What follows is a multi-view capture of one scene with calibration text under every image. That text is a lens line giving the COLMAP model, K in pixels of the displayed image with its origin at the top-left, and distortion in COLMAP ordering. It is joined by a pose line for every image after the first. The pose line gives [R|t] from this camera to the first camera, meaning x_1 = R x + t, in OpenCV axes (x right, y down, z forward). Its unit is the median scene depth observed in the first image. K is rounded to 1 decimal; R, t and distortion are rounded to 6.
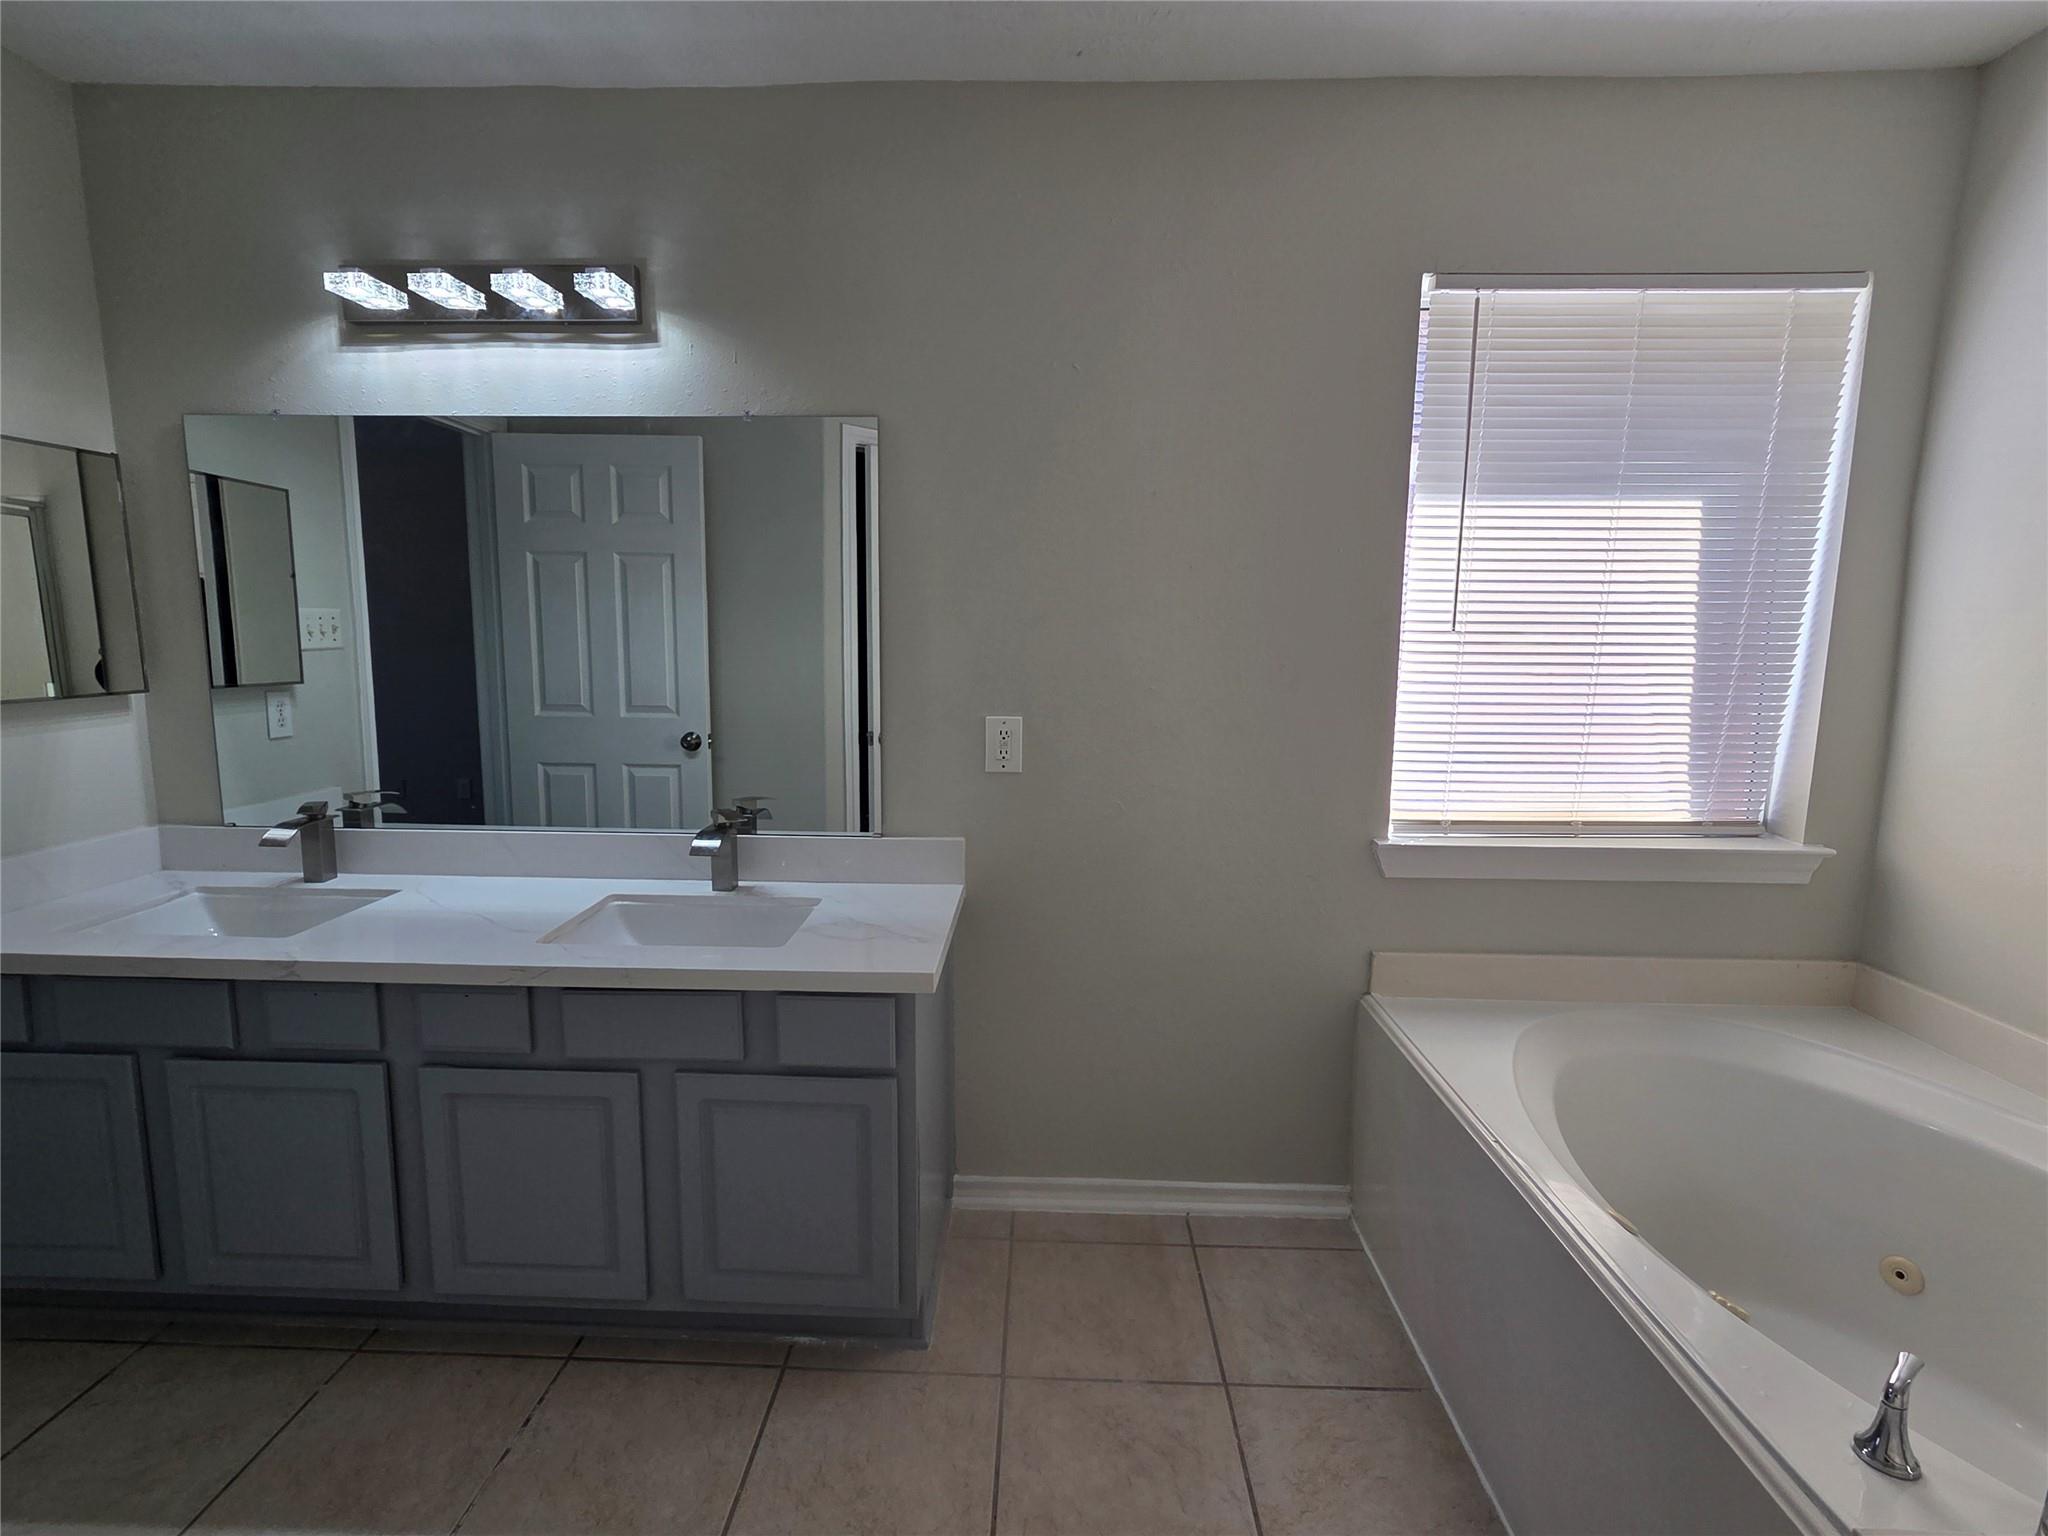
lens RADIAL K [[984.9, 0, 1008.7], [0, 984.9, 762.5], [0, 0, 1]] dist [0.003278, -0.000065]
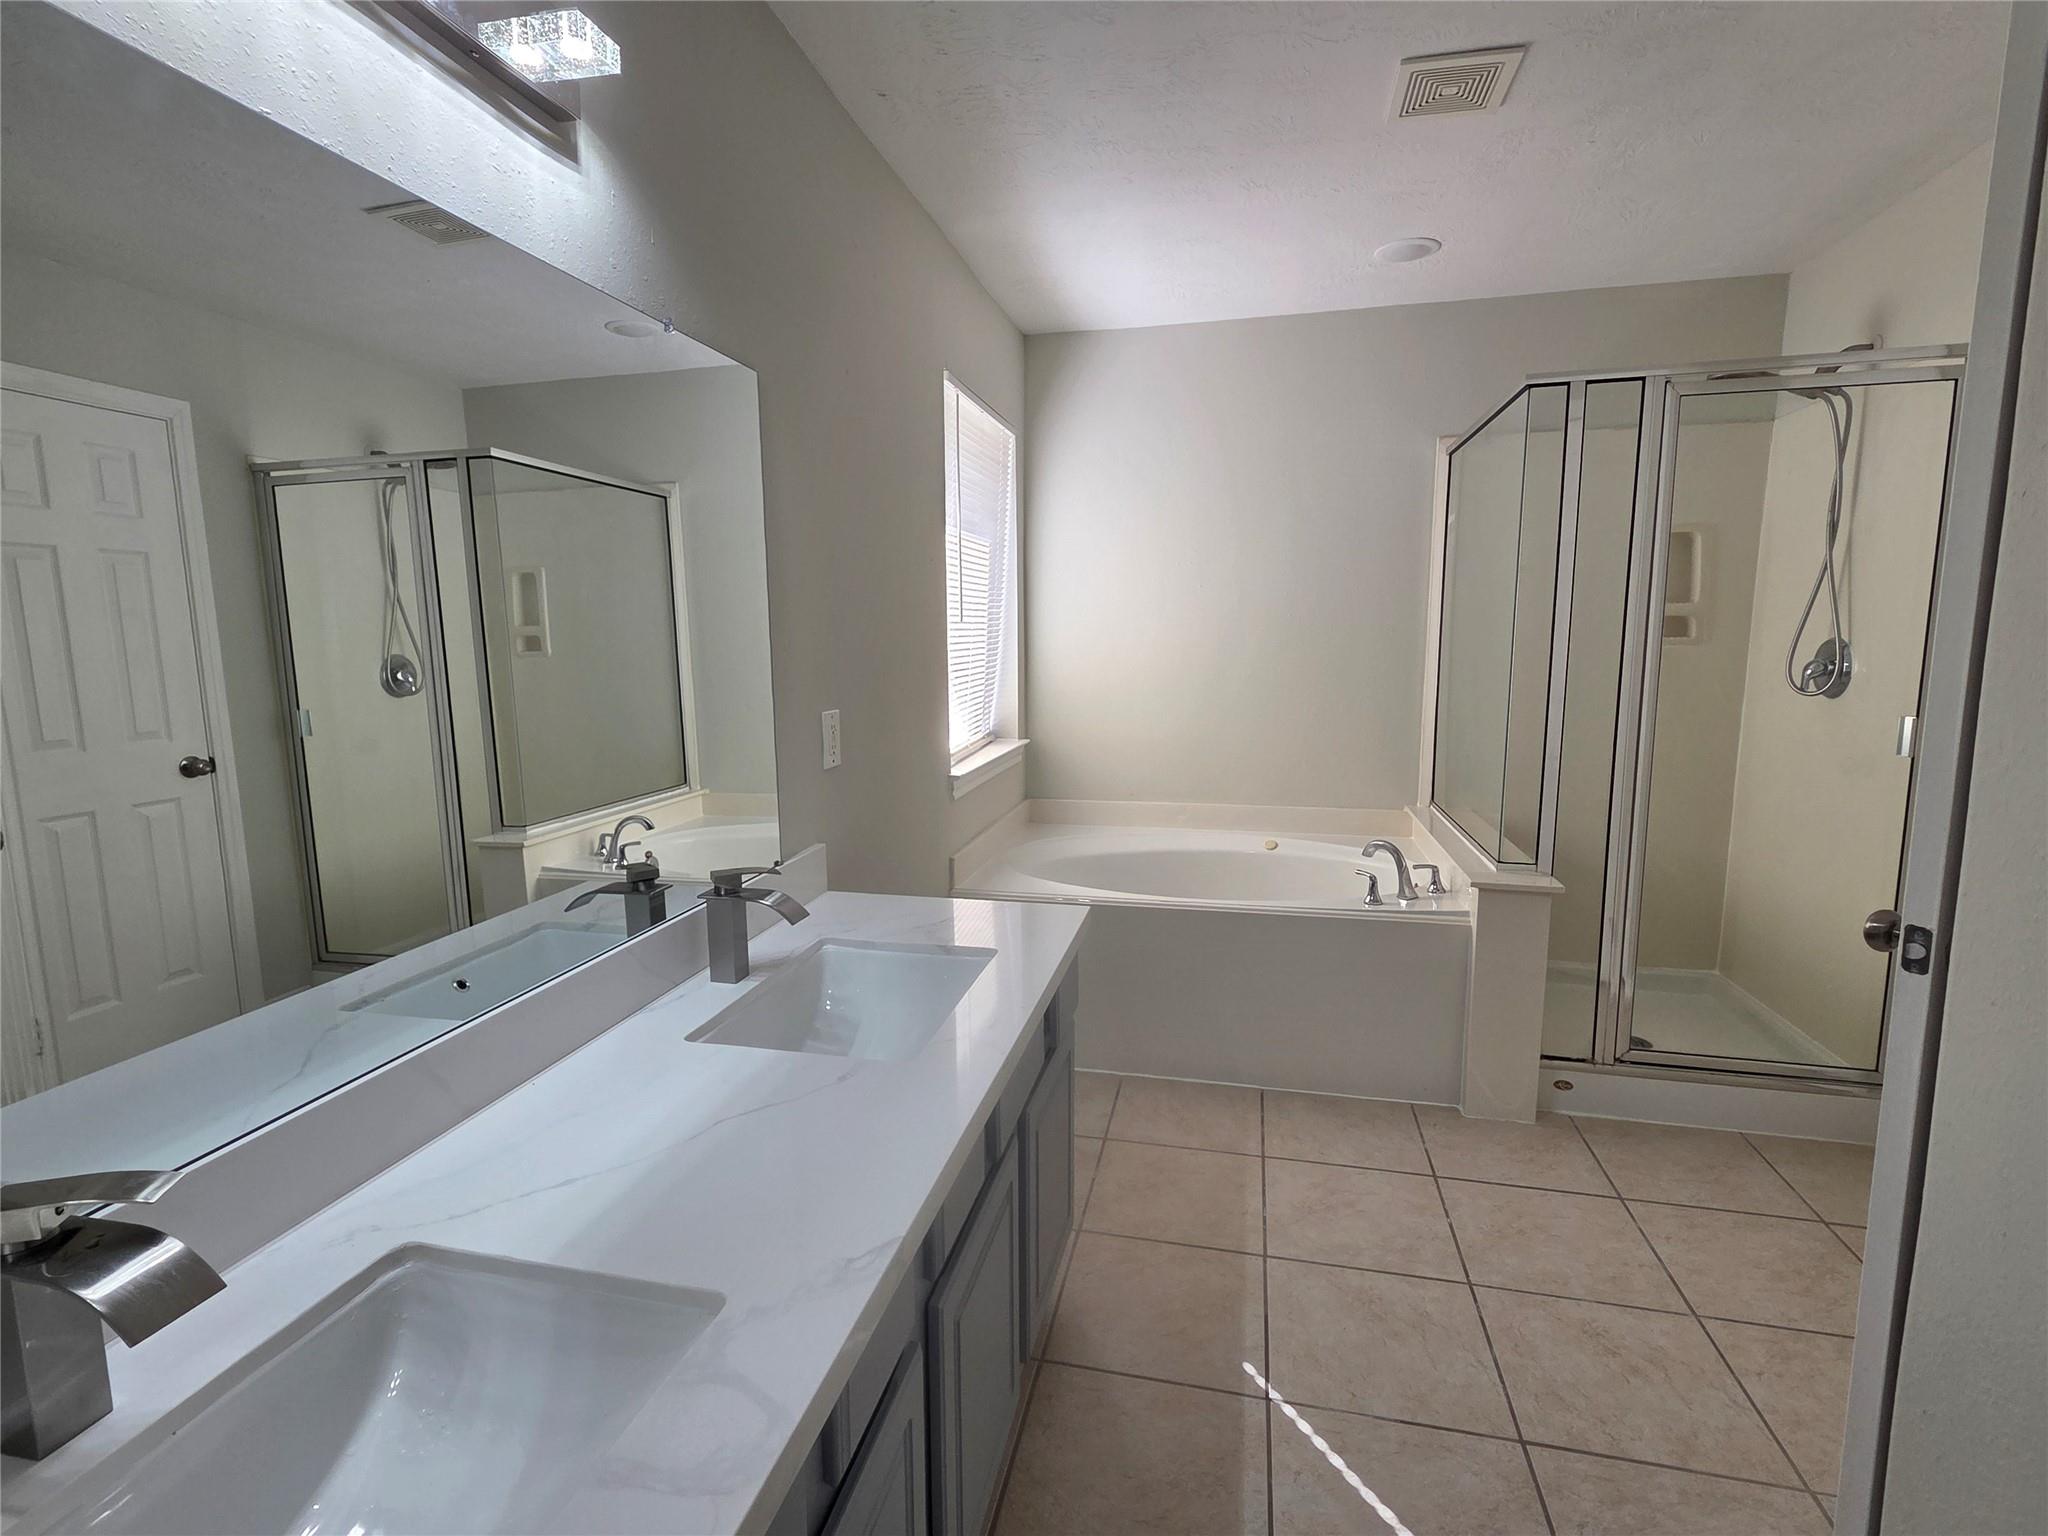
lens RADIAL K [[984.9, 0, 1008.7], [0, 984.9, 762.5], [0, 0, 1]] dist [0.003278, -0.000065]
pose [[0.198401, -0.141914, 0.969793, -0.959467], [0.147061, 0.982571, 0.113698, -0.083560], [-0.969025, 0.120061, 0.215813, 0.642295]]
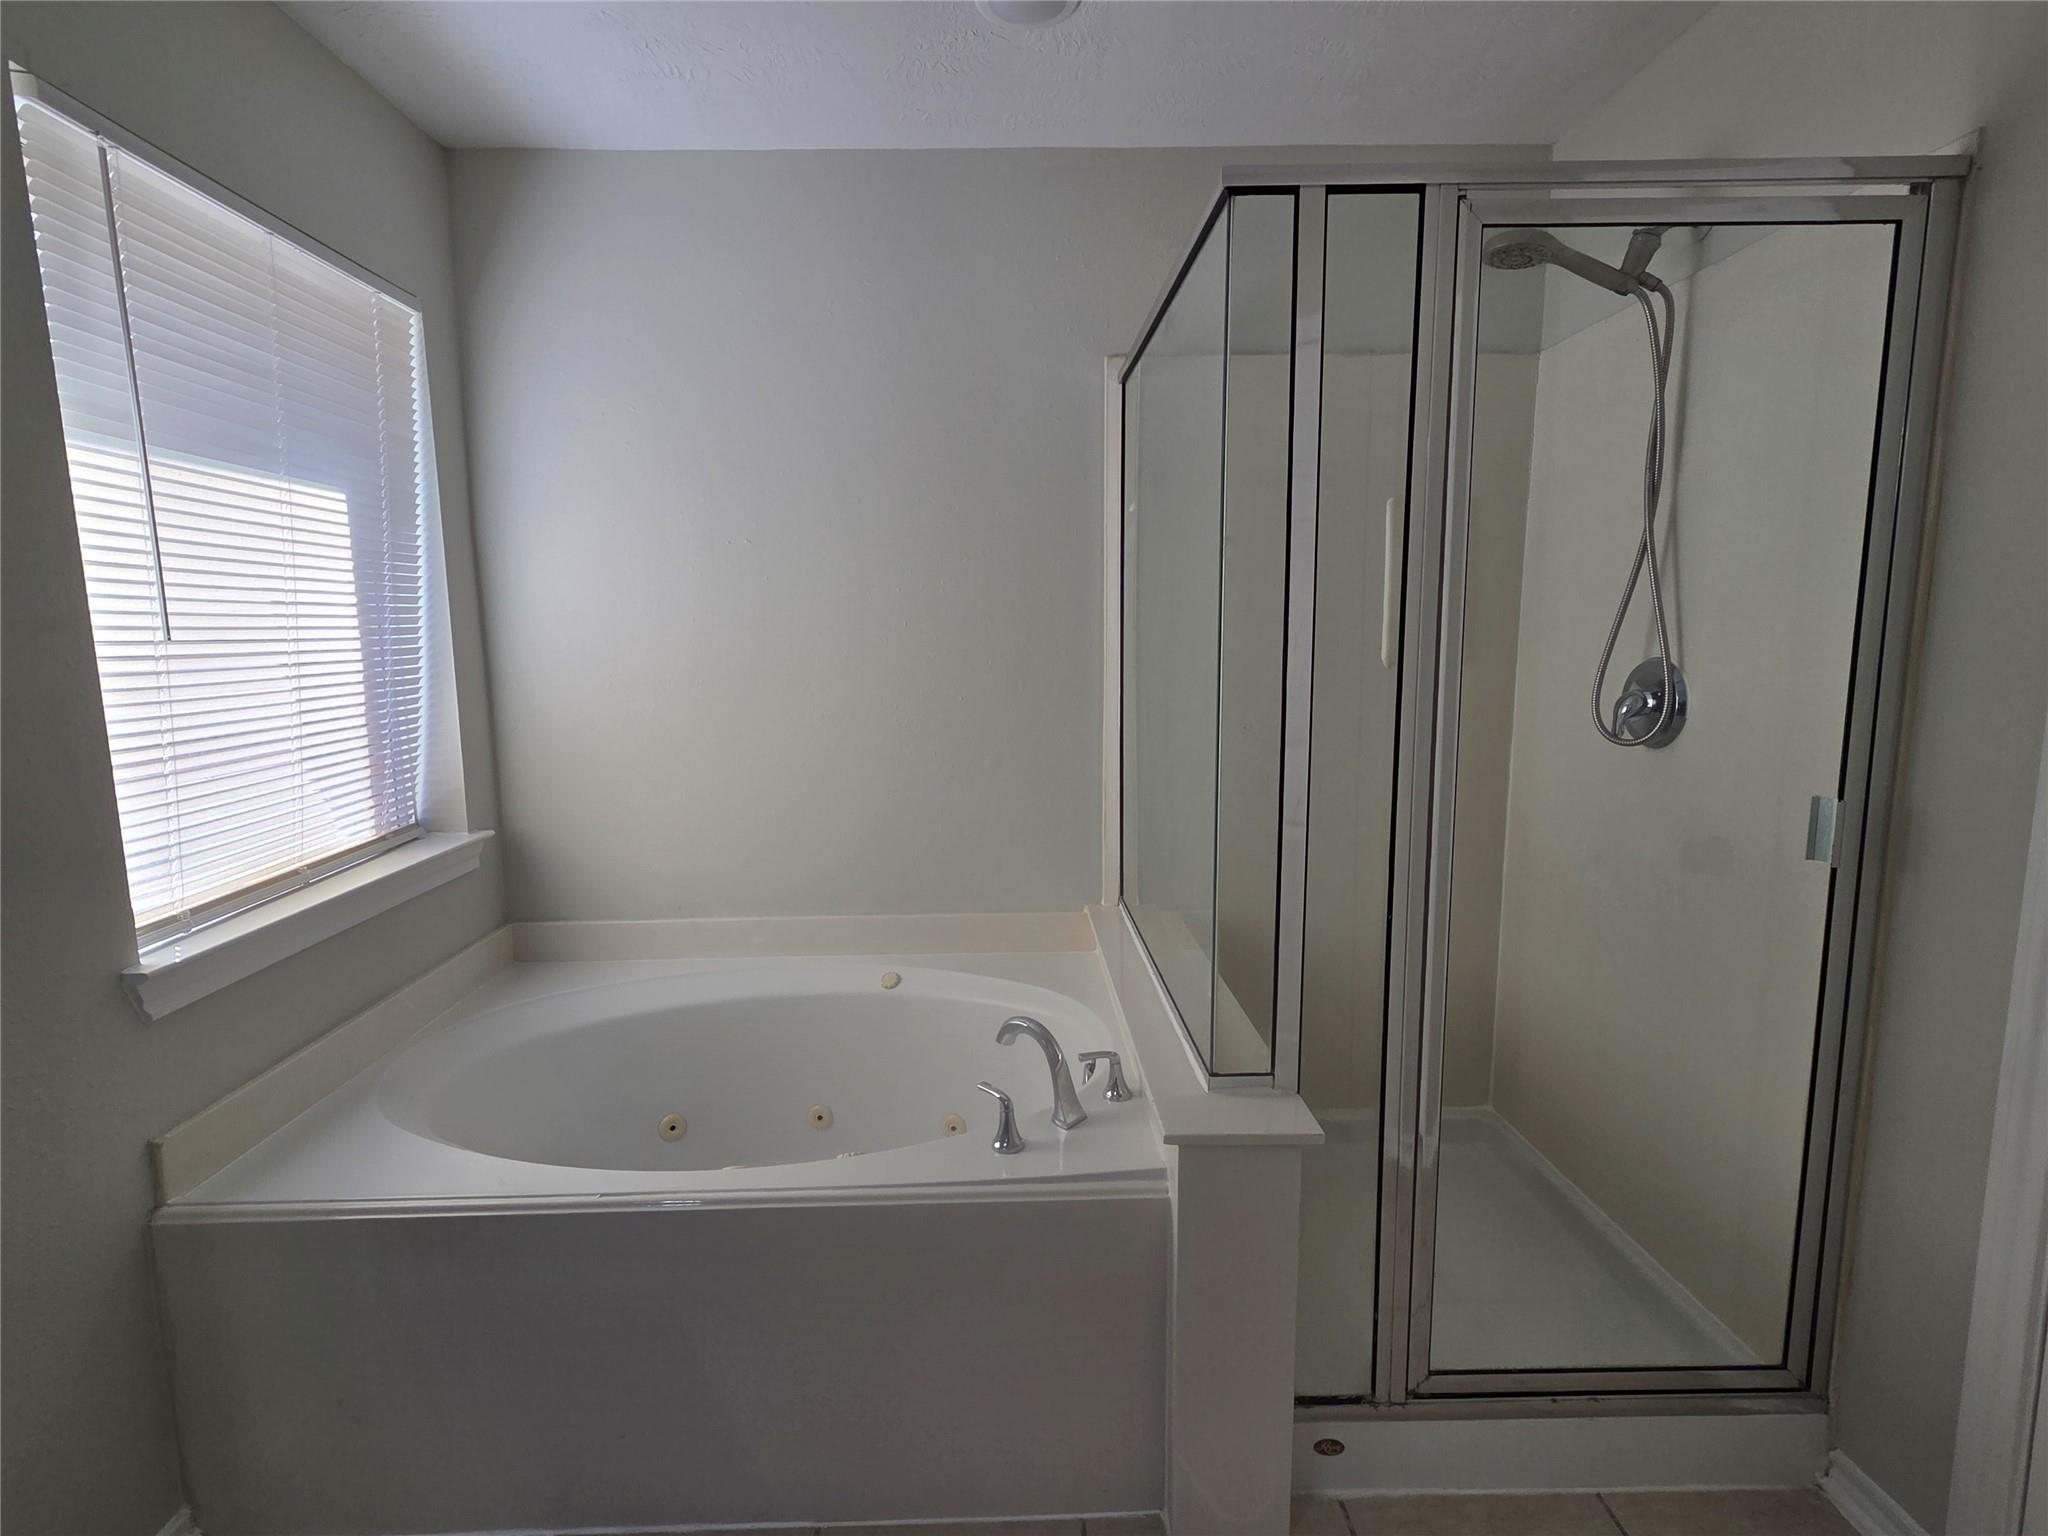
lens RADIAL K [[984.9, 0, 1008.7], [0, 984.9, 762.5], [0, 0, 1]] dist [0.003278, -0.000065]
pose [[-0.059469, -0.142883, 0.987951, -0.279482], [0.151455, 0.976954, 0.150409, -0.064618], [-0.986674, 0.158575, -0.036458, 0.454363]]
